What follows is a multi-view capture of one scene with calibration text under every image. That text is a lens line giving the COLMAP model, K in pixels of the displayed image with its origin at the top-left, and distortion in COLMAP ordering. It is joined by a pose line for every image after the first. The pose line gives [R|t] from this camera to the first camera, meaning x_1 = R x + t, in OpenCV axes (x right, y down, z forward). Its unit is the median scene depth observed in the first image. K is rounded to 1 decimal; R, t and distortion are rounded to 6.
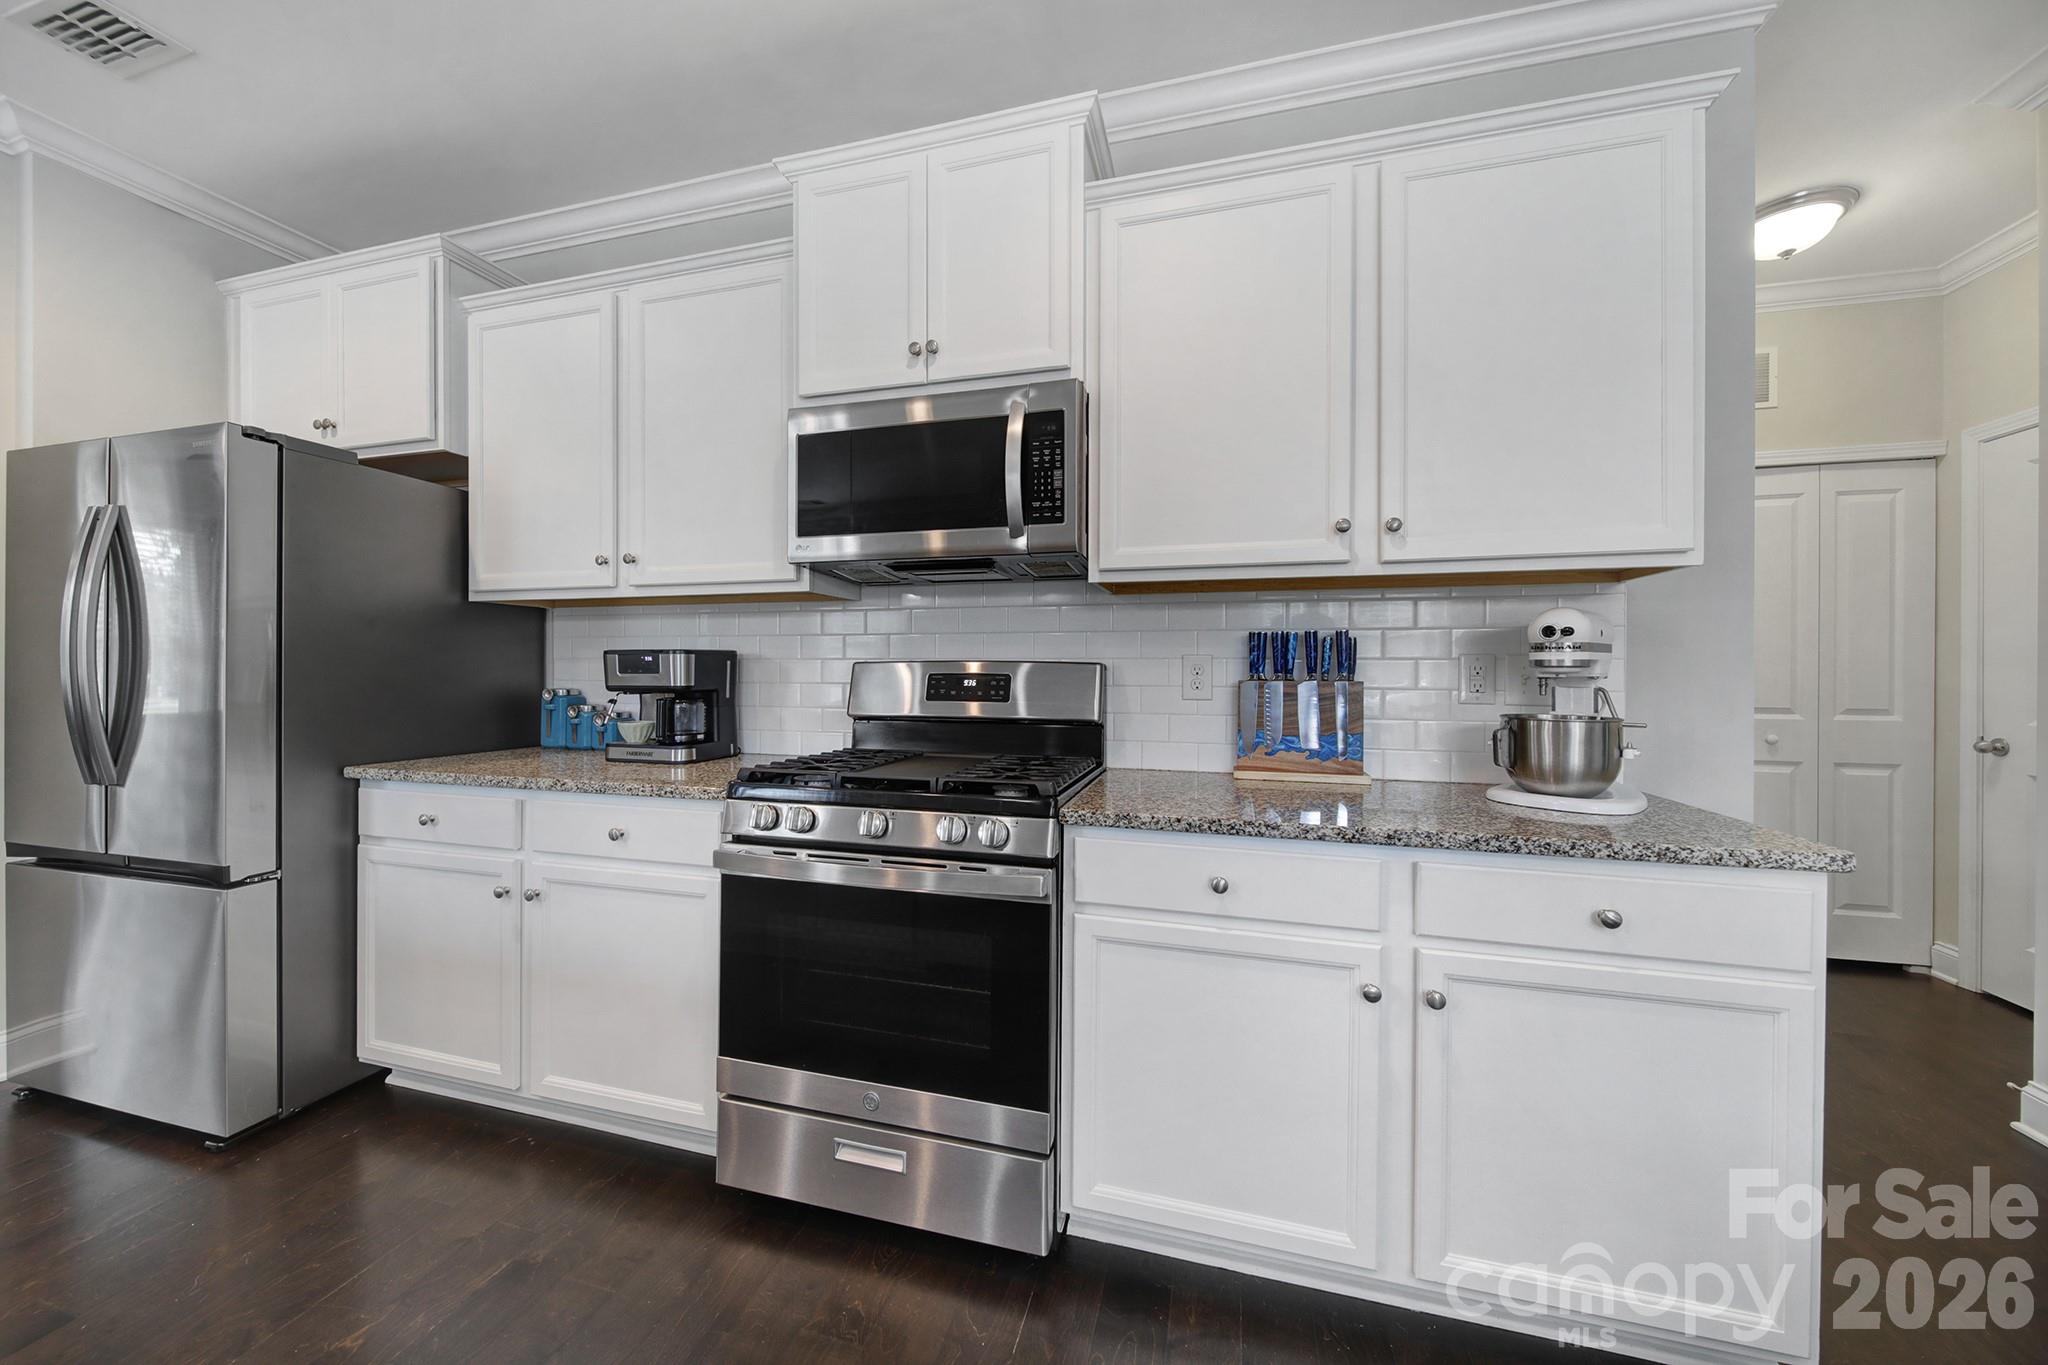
lens RADIAL K [[727.4, 0, 1019.4], [0, 727.4, 670.4], [0, 0, 1]] dist [-0.000871, -0.002058]
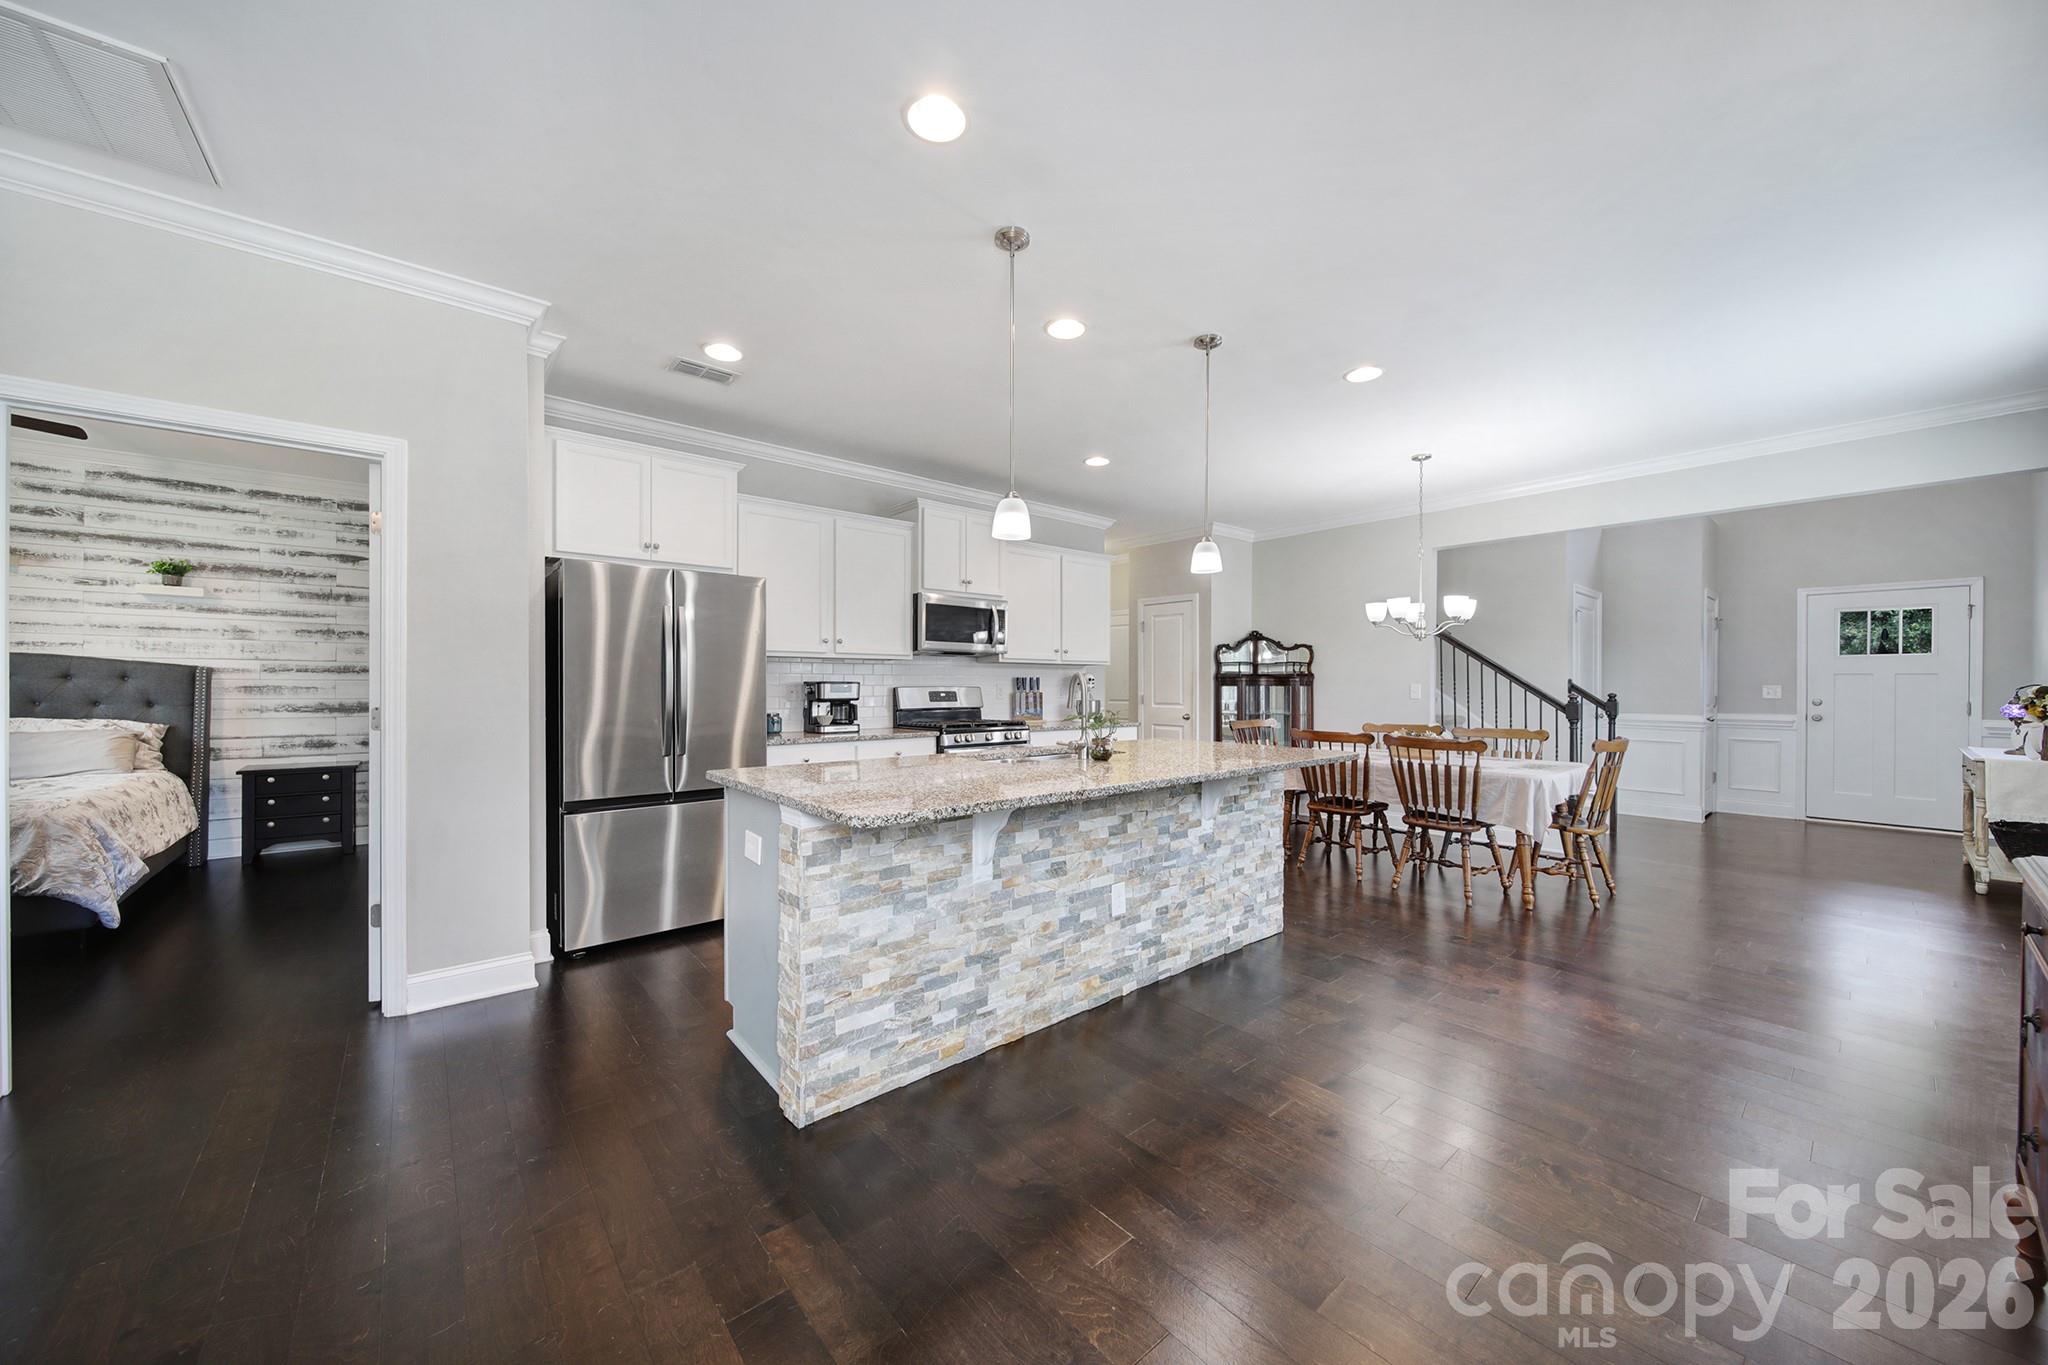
lens RADIAL K [[727.4, 0, 1016.0], [0, 727.4, 682.8], [0, 0, 1]] dist [-0.000871, -0.002058]
pose [[0.562923, 0.000742, 0.826509, -2.320849], [0.002831, 0.999992, -0.002826, -0.019859], [-0.826505, 0.003930, 0.562916, -0.776465]]
